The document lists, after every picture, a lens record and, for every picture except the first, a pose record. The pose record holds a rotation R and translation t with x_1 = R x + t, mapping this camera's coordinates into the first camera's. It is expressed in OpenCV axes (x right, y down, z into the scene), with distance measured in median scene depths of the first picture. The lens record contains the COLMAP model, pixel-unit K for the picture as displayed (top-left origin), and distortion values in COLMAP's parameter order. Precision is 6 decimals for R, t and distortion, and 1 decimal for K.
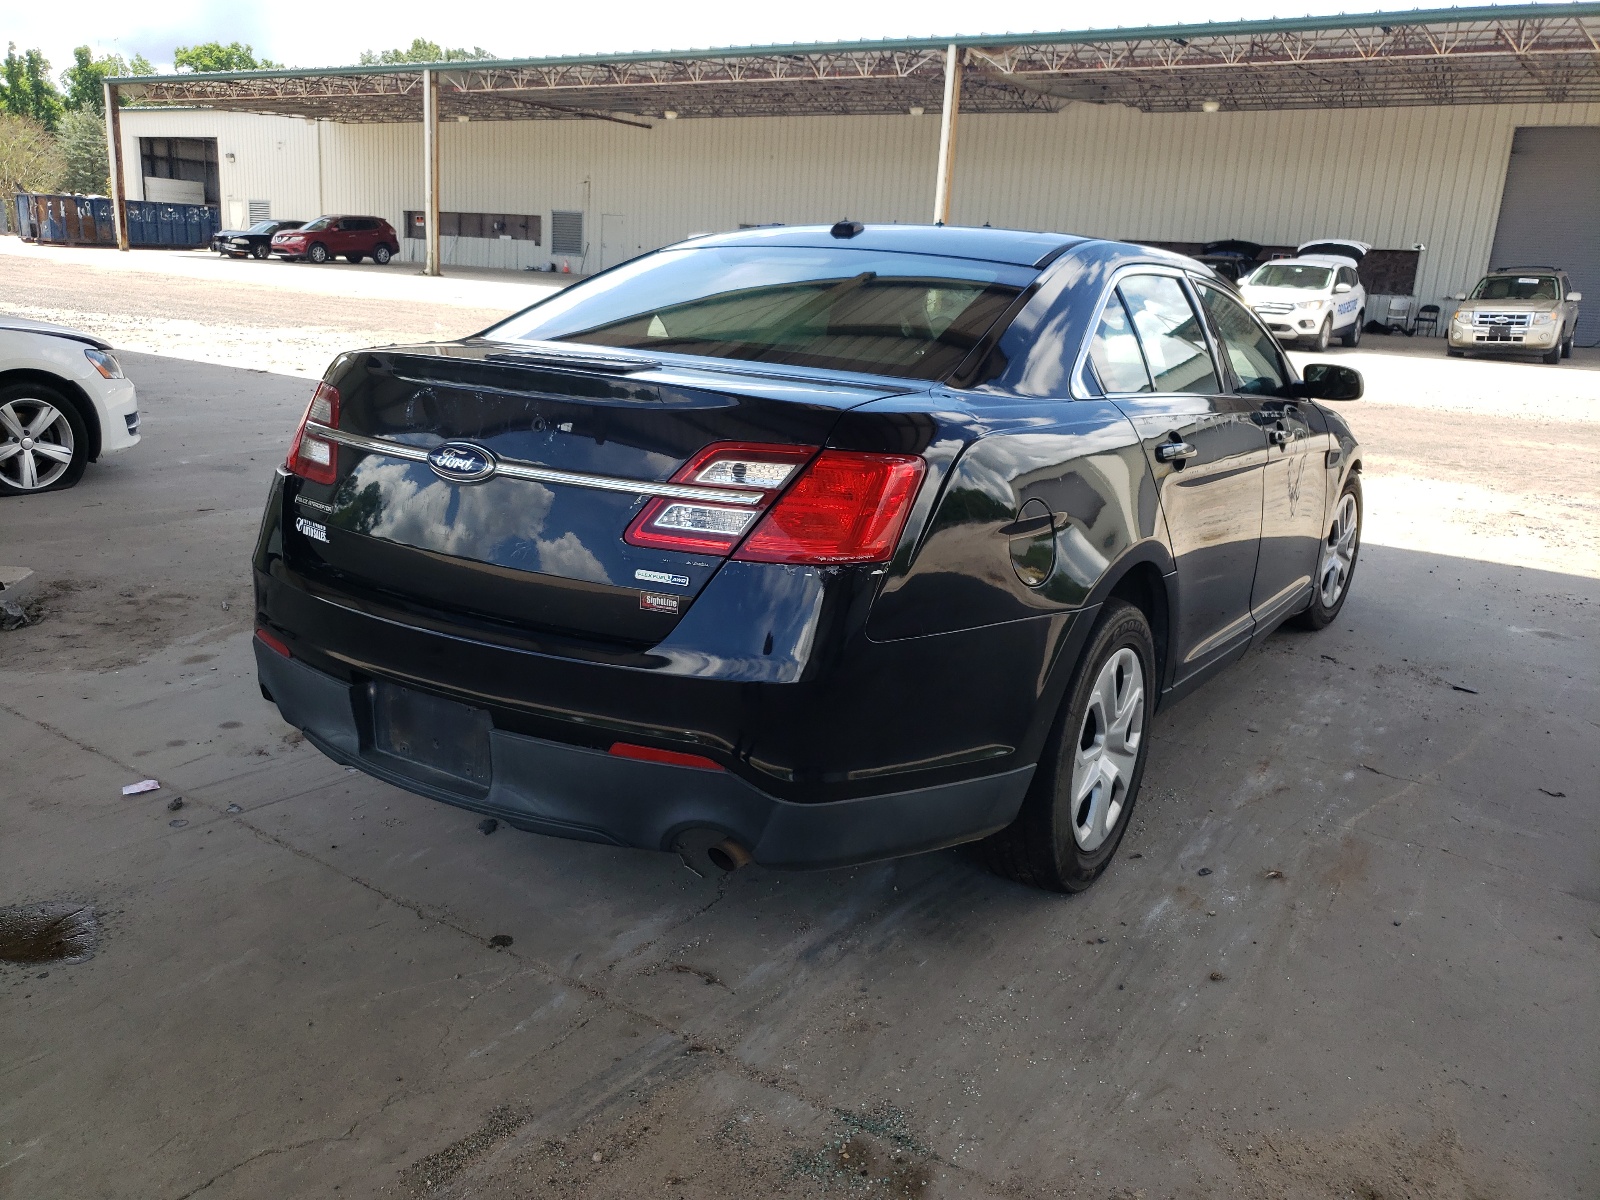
lens RADIAL K [[1220.4, 0, 797.0], [0, 1220.4, 579.6], [0, 0, 1]] dist [0.056988, -0.076436]
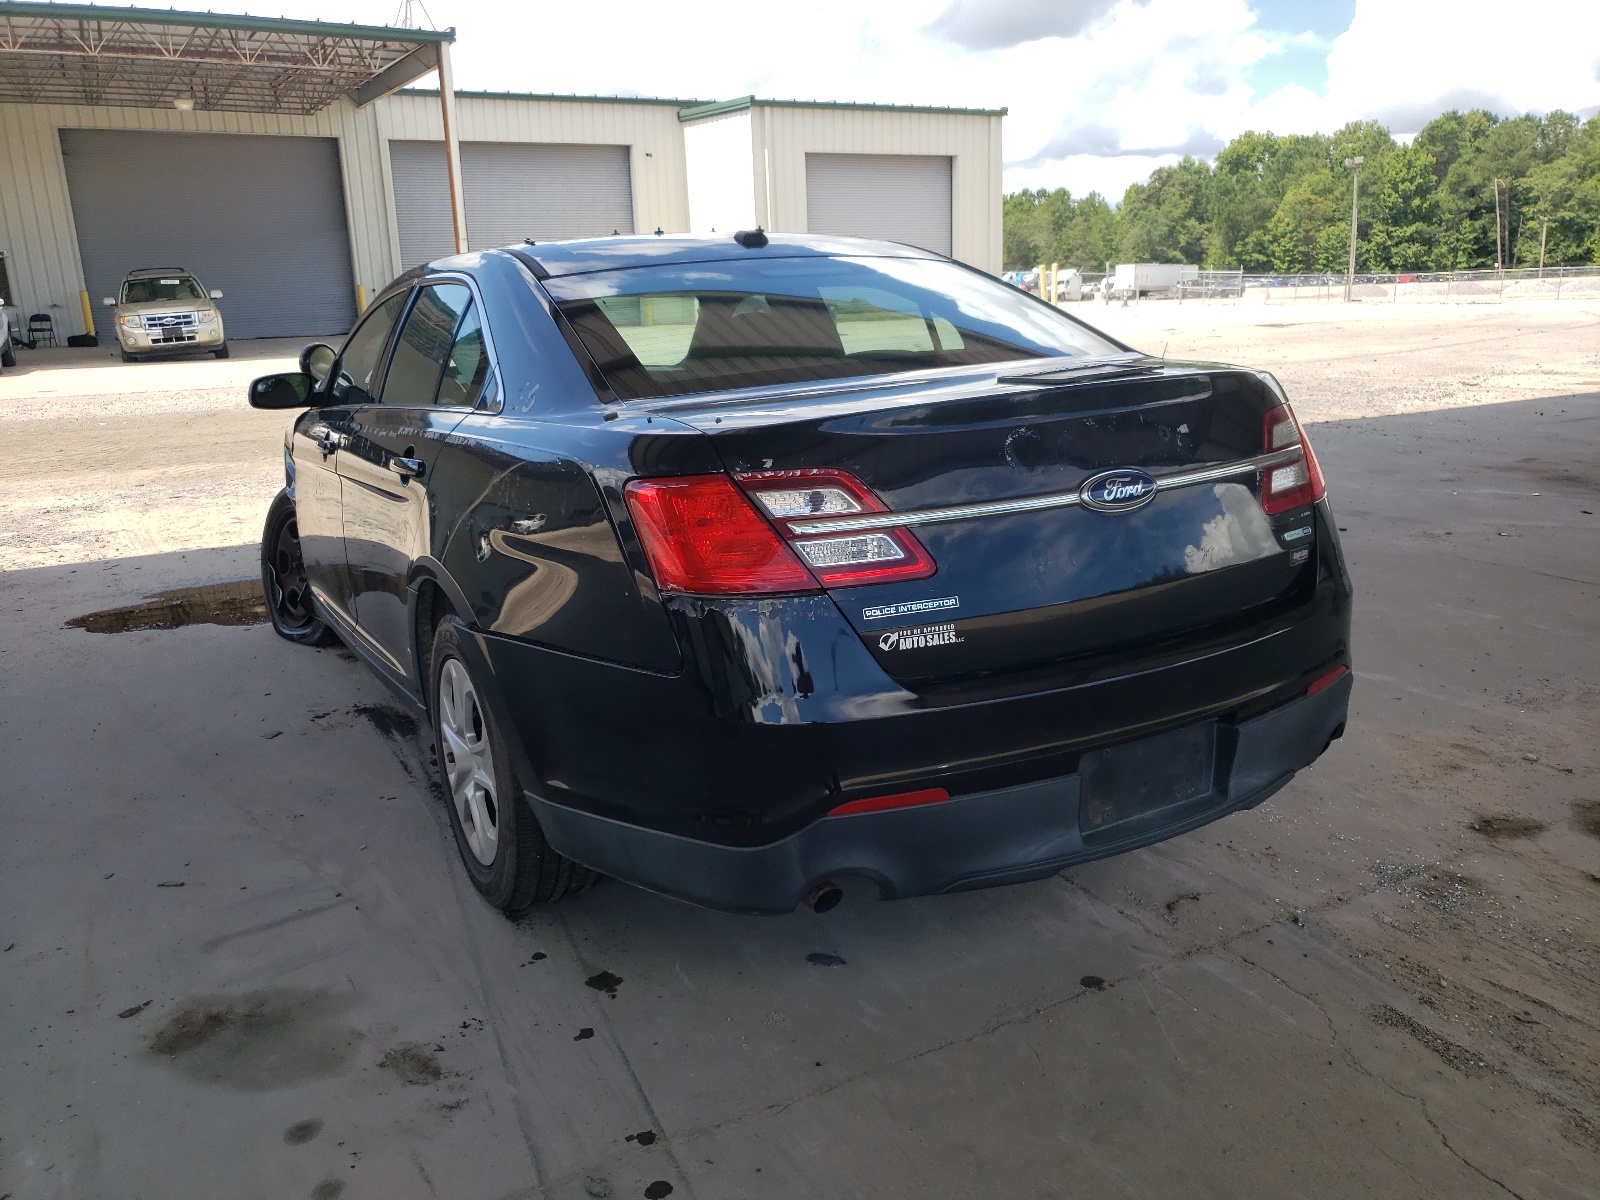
lens RADIAL K [[1221.6, 0, 800.0], [0, 1221.6, 600.0], [0, 0, 1]] dist [0.049411, -0.052057]
pose [[0.463192, -0.279046, 0.841182, -0.249262], [0.268324, 0.948747, 0.166977, -0.049517], [-0.844663, 0.148367, 0.514327, 0.151349]]
